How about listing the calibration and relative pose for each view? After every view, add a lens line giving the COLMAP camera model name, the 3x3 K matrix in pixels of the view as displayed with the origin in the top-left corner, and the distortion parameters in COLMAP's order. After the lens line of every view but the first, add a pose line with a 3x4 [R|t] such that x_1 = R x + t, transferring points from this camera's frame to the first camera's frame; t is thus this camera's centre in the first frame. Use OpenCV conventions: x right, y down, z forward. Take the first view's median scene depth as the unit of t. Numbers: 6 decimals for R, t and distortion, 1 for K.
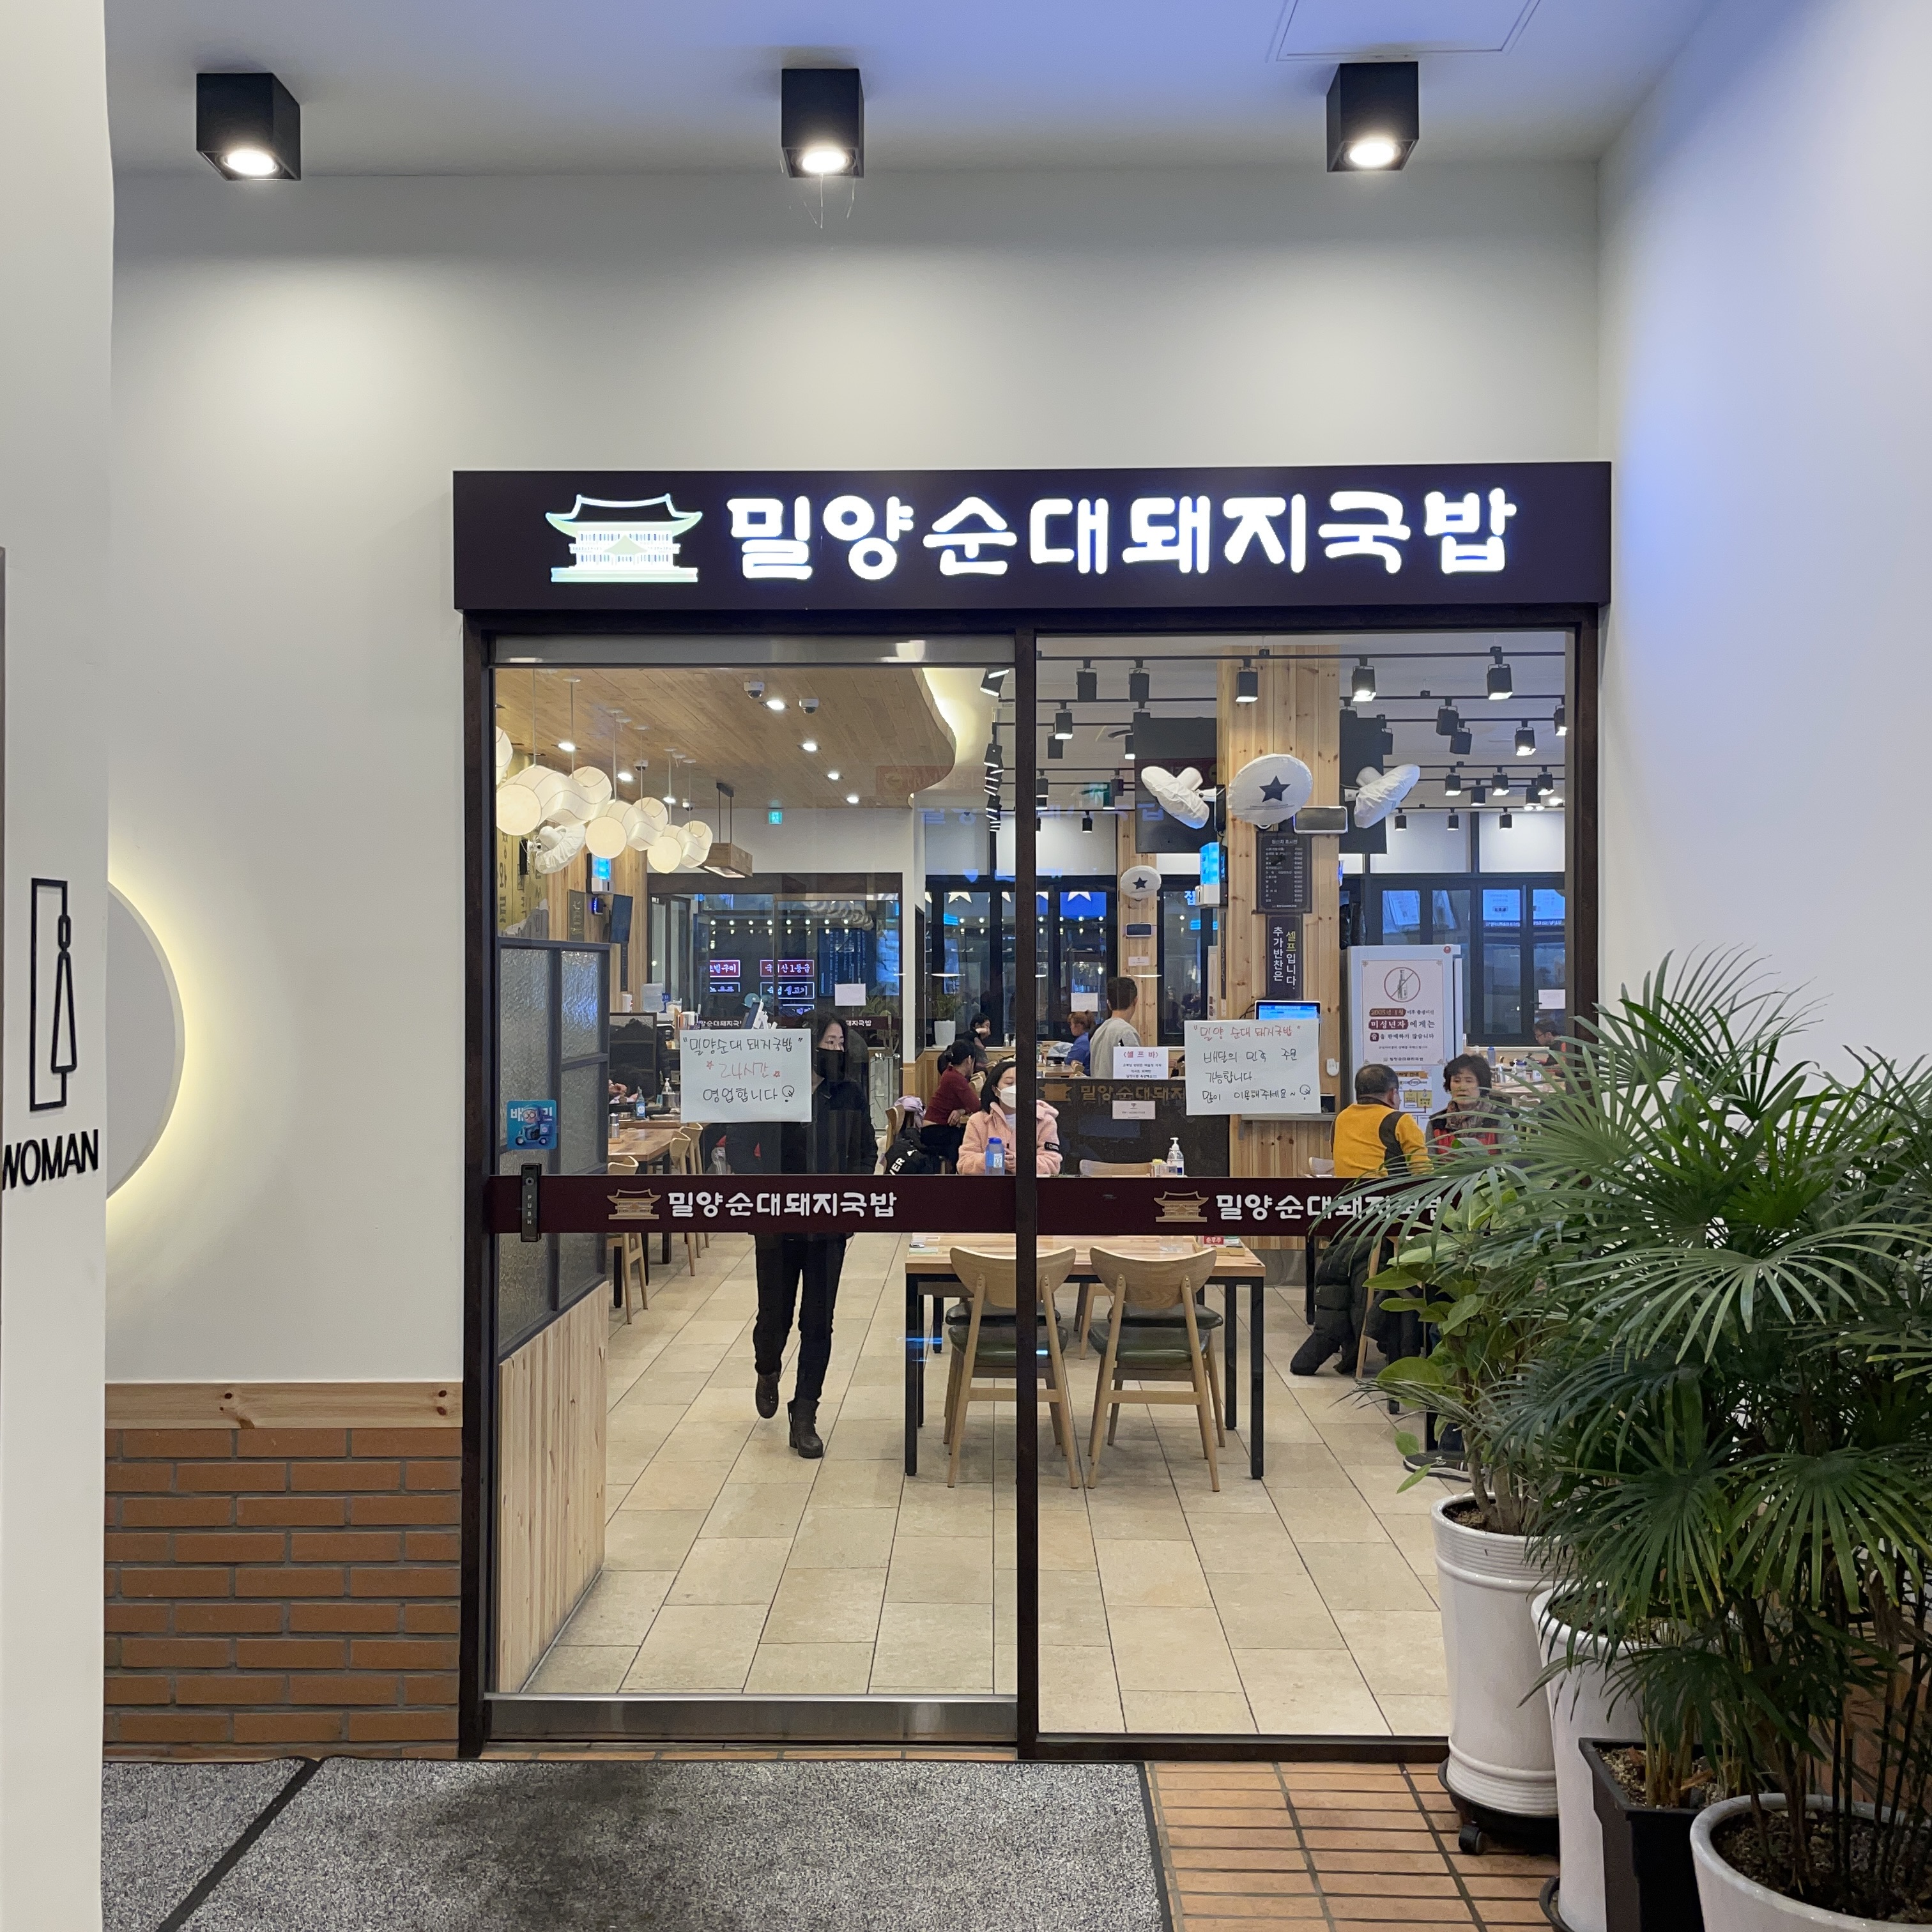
lens RADIAL K [[1925.7, 0, 966.0], [0, 1925.7, 966.0], [0, 0, 1]] dist [0.069380, -0.018142]
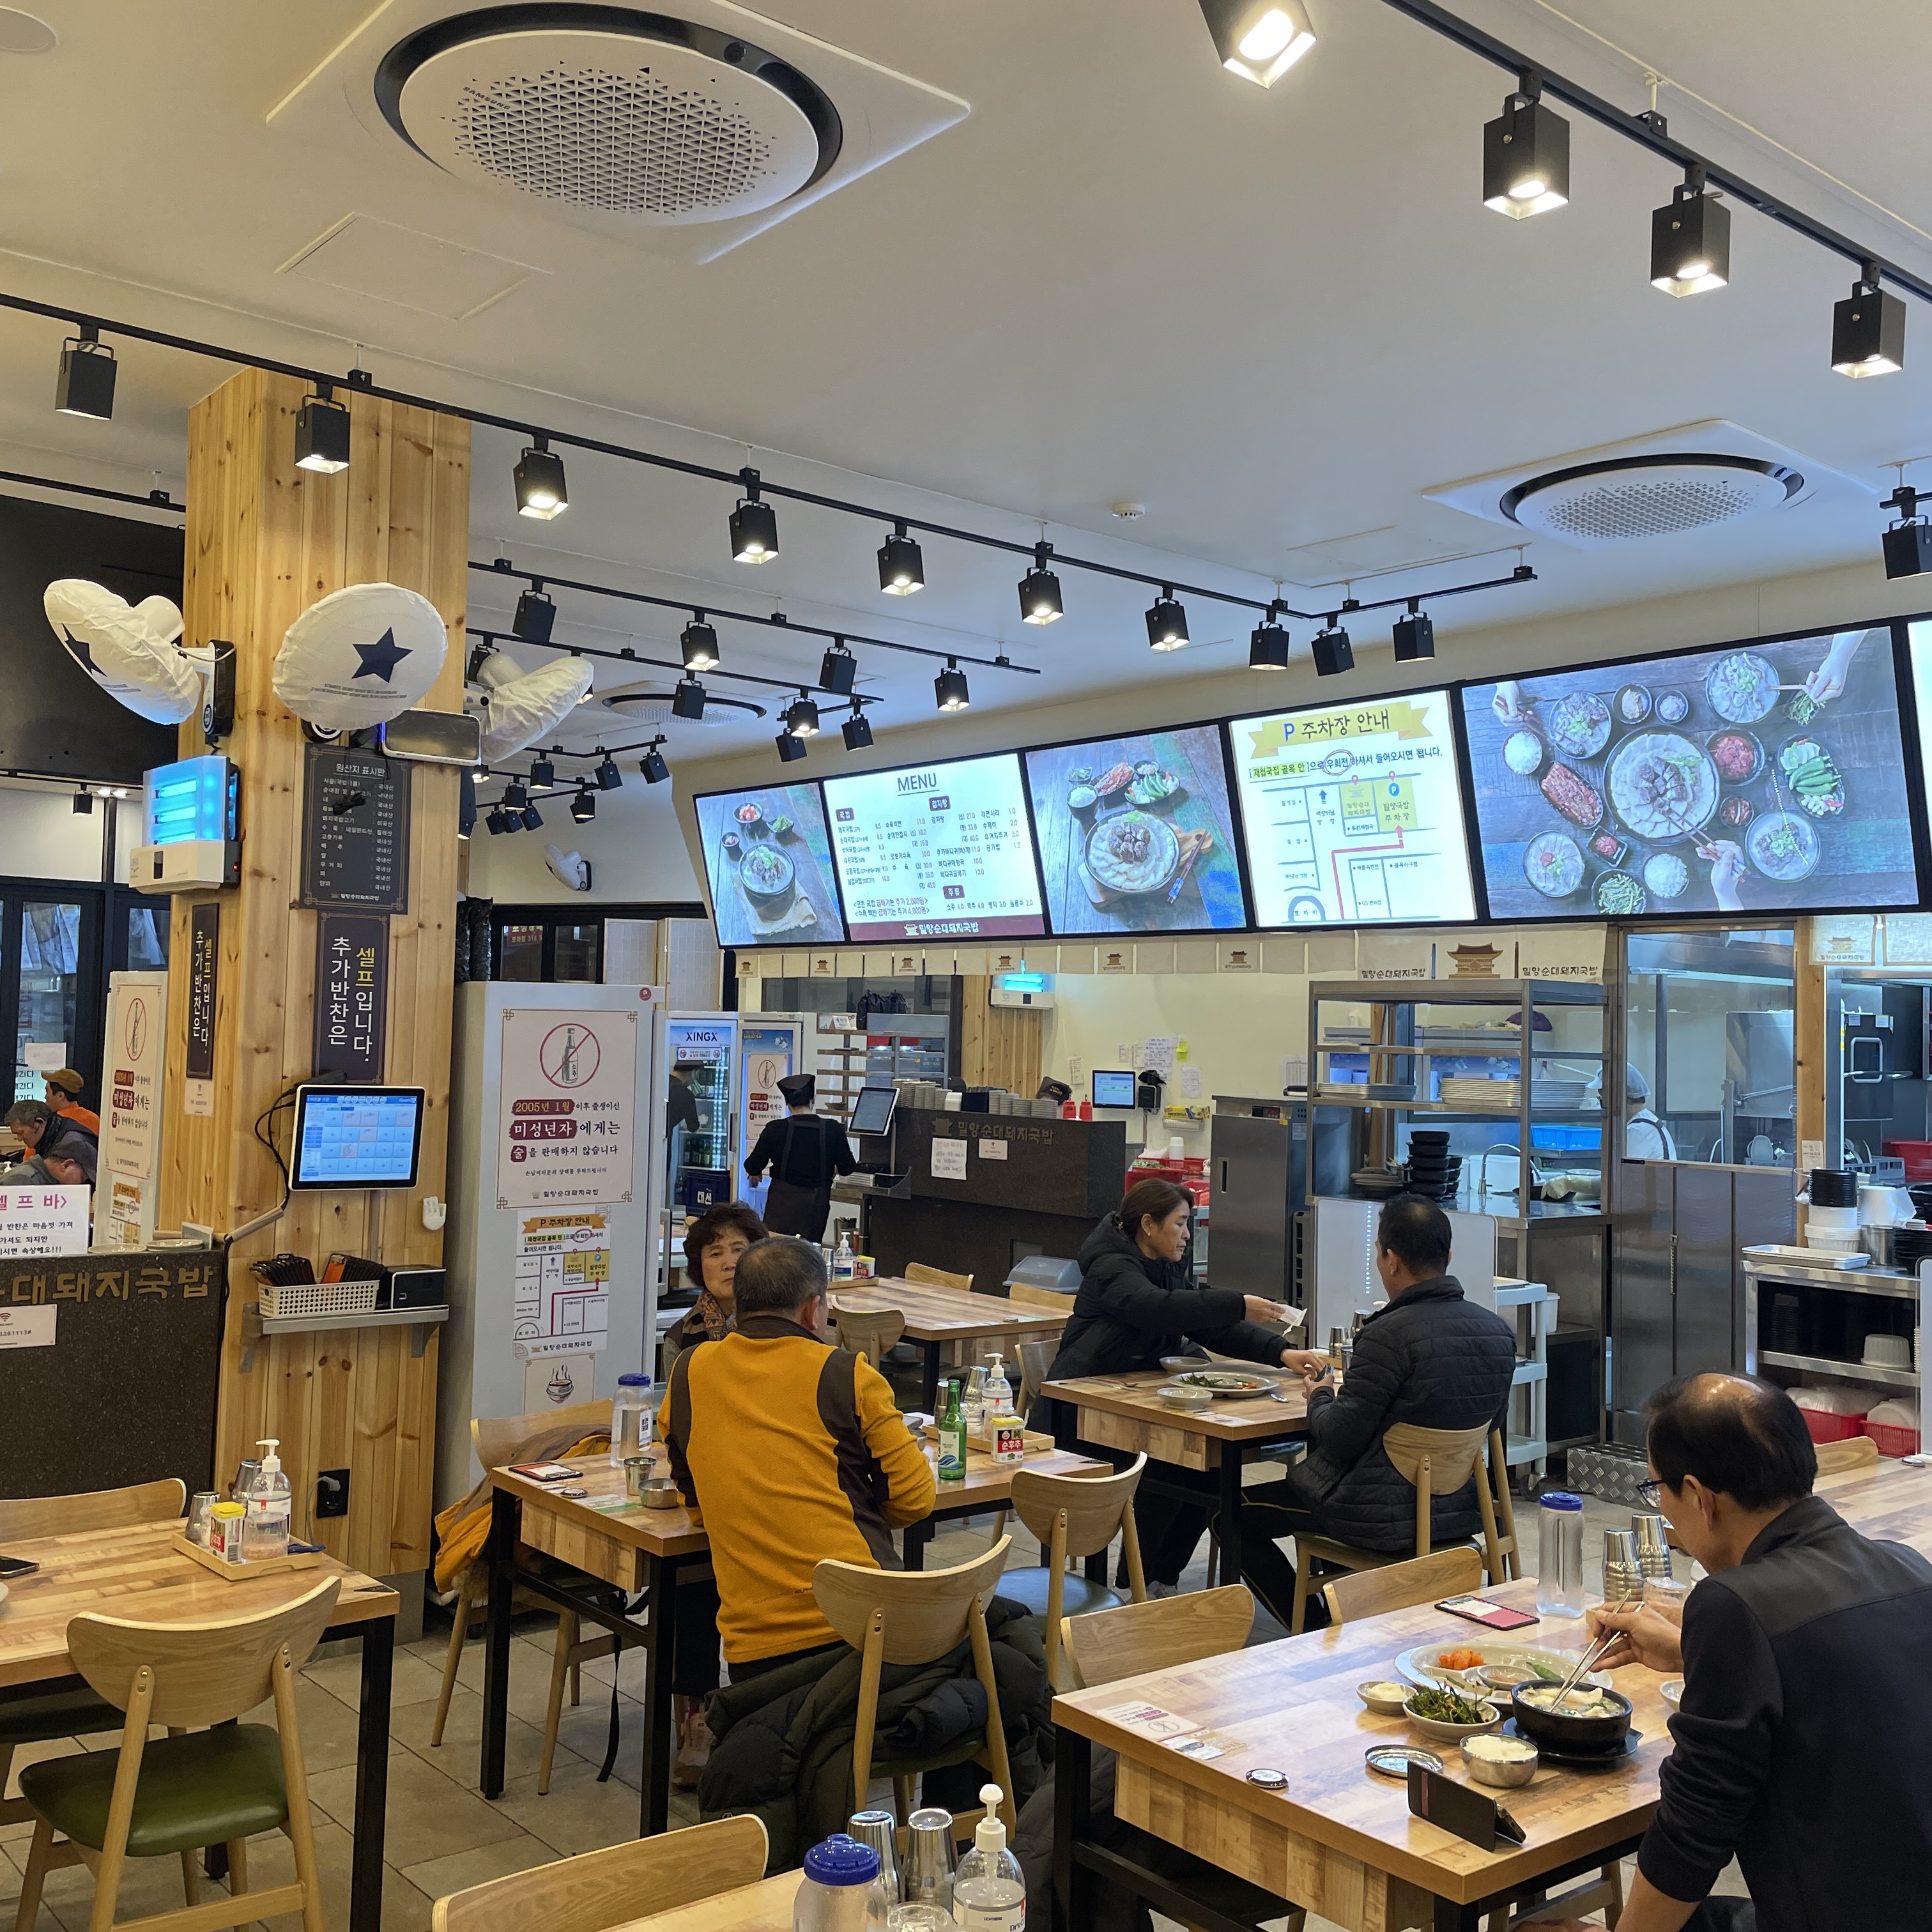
lens RADIAL K [[1925.7, 0, 966.0], [0, 1925.7, 966.0], [0, 0, 1]] dist [0.069380, -0.018142]
pose [[0.759310, 0.044236, 0.649224, -0.042423], [-0.027842, 0.998982, -0.035505, 0.000641], [-0.650133, 0.008883, 0.759769, 0.510419]]
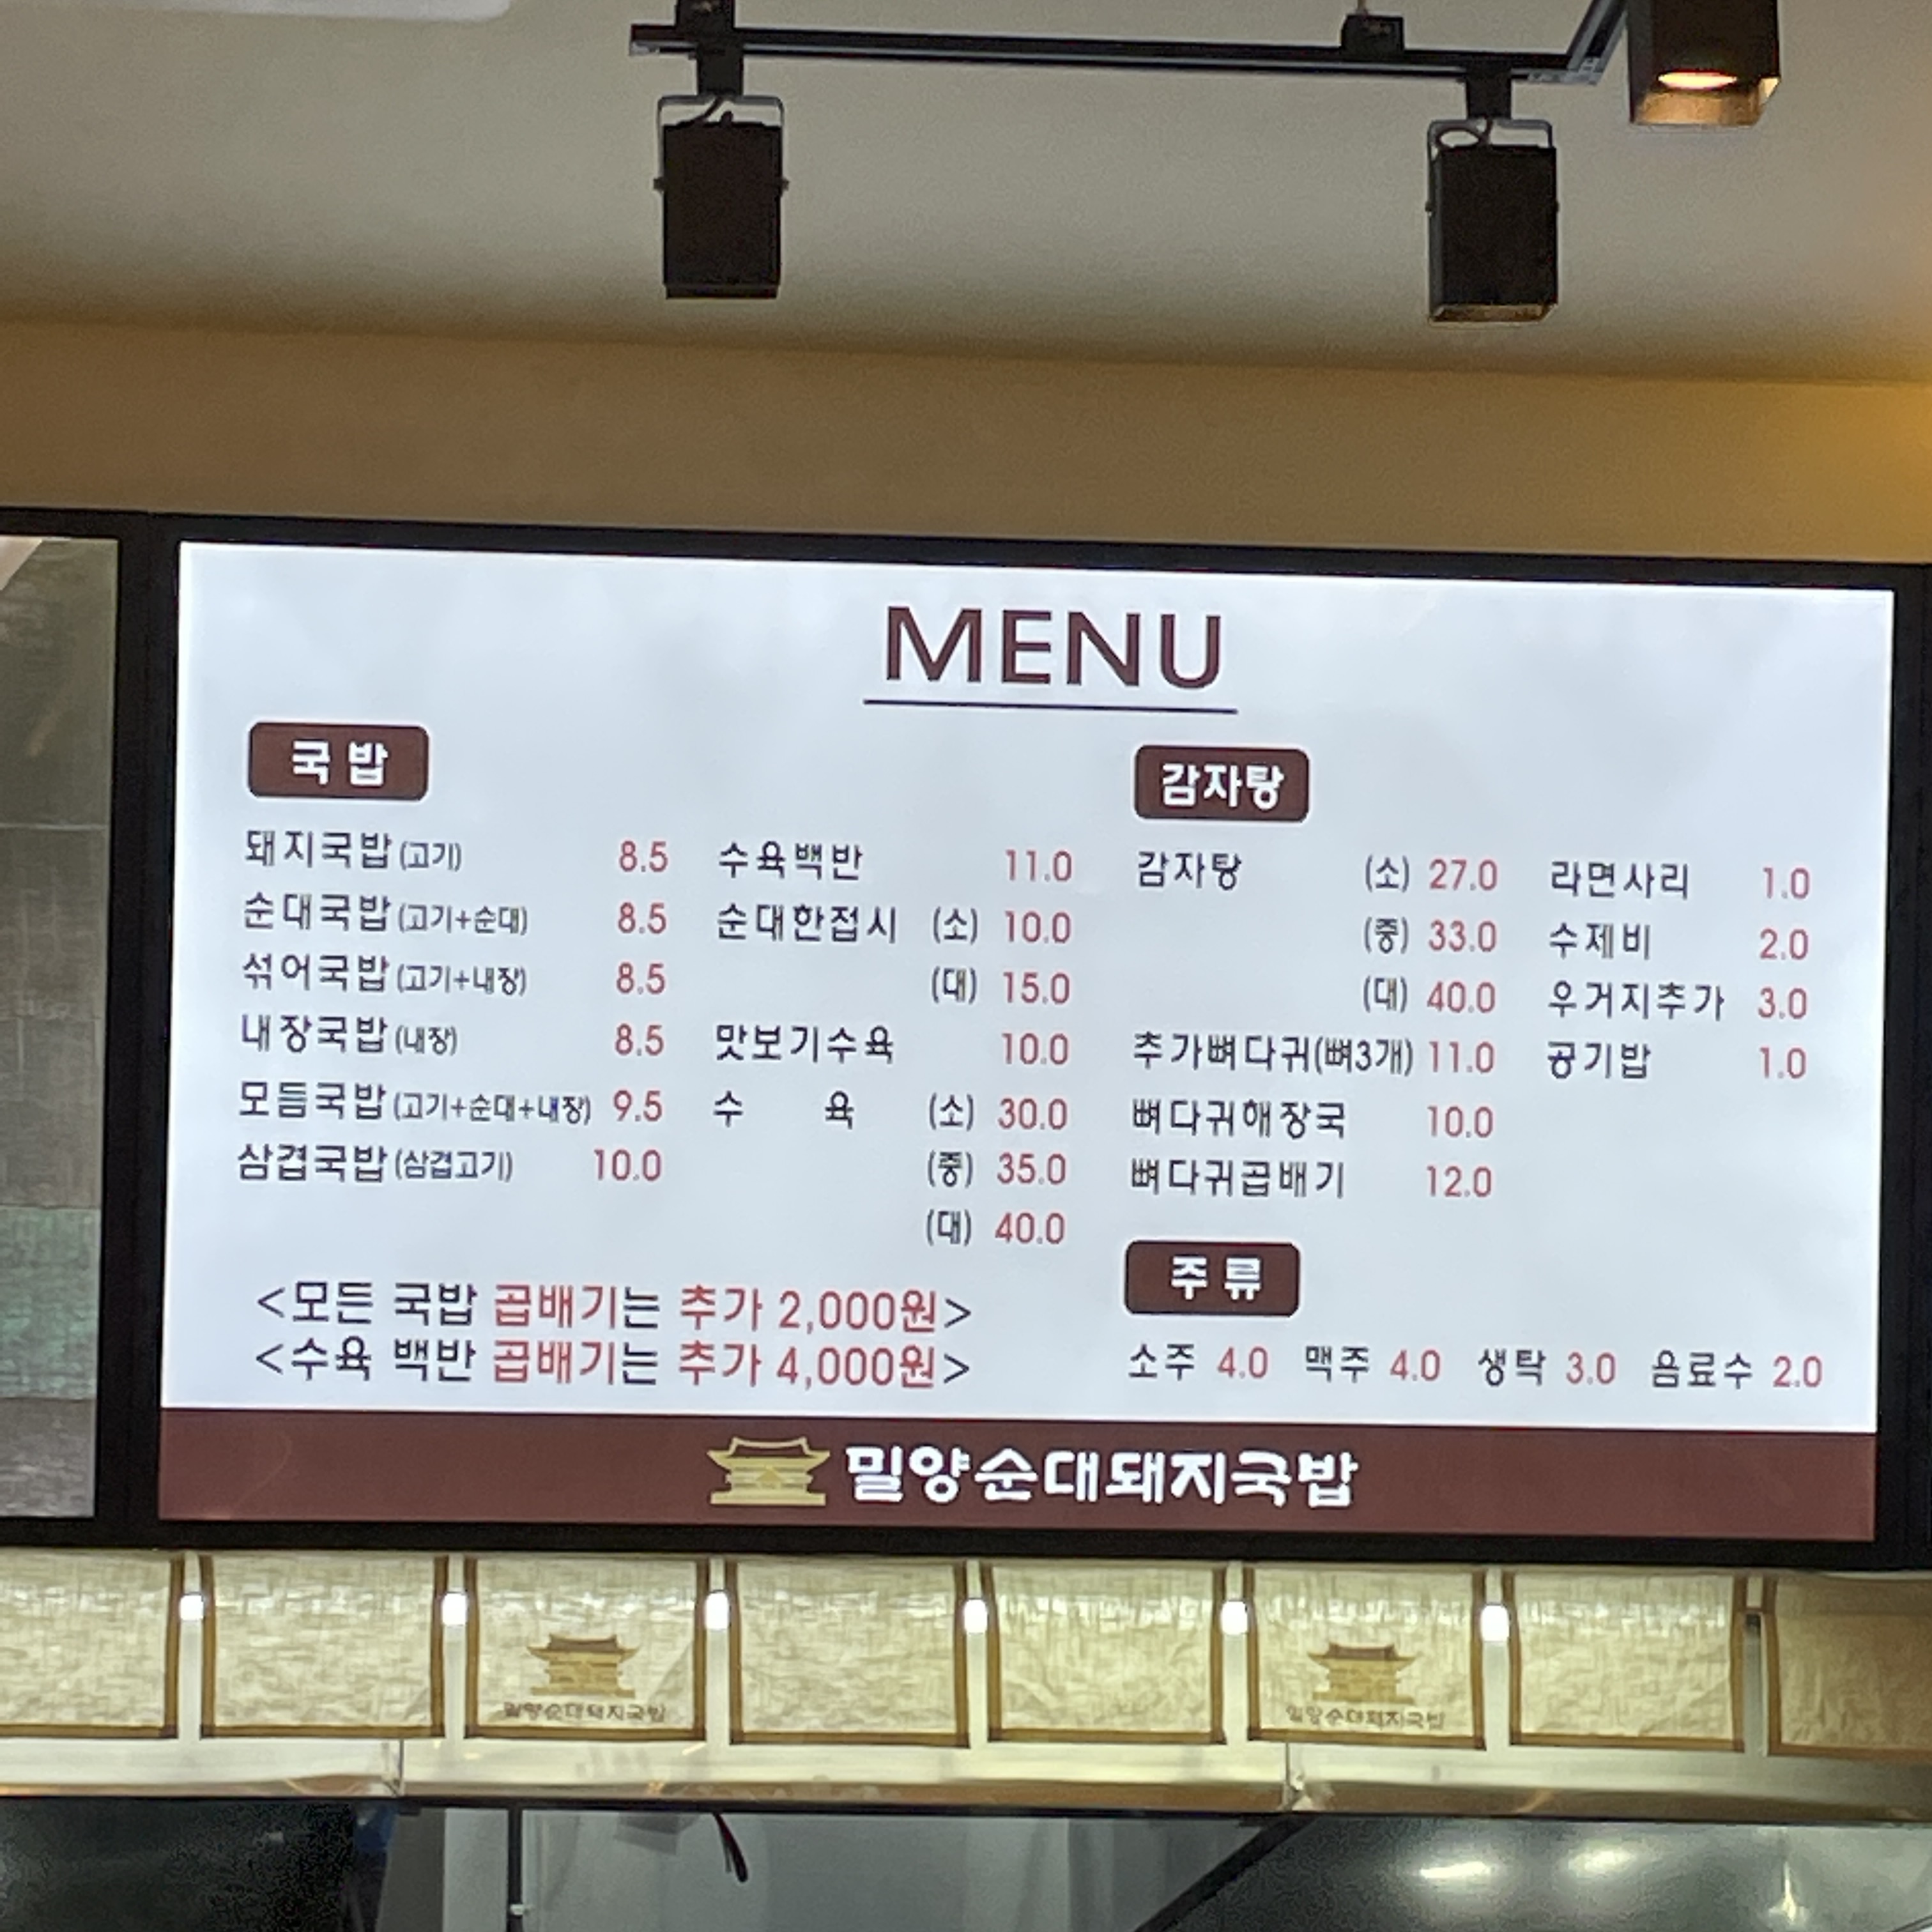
lens RADIAL K [[6922.4, 0, 966.0], [0, 6922.4, 966.0], [0, 0, 1]] dist [-0.099512, -0.261087]
pose [[-0.102490, 0.158579, 0.982013, -0.039831], [-0.009403, 0.987013, -0.160368, 0.001478], [-0.994690, -0.025669, -0.099667, 0.982746]]
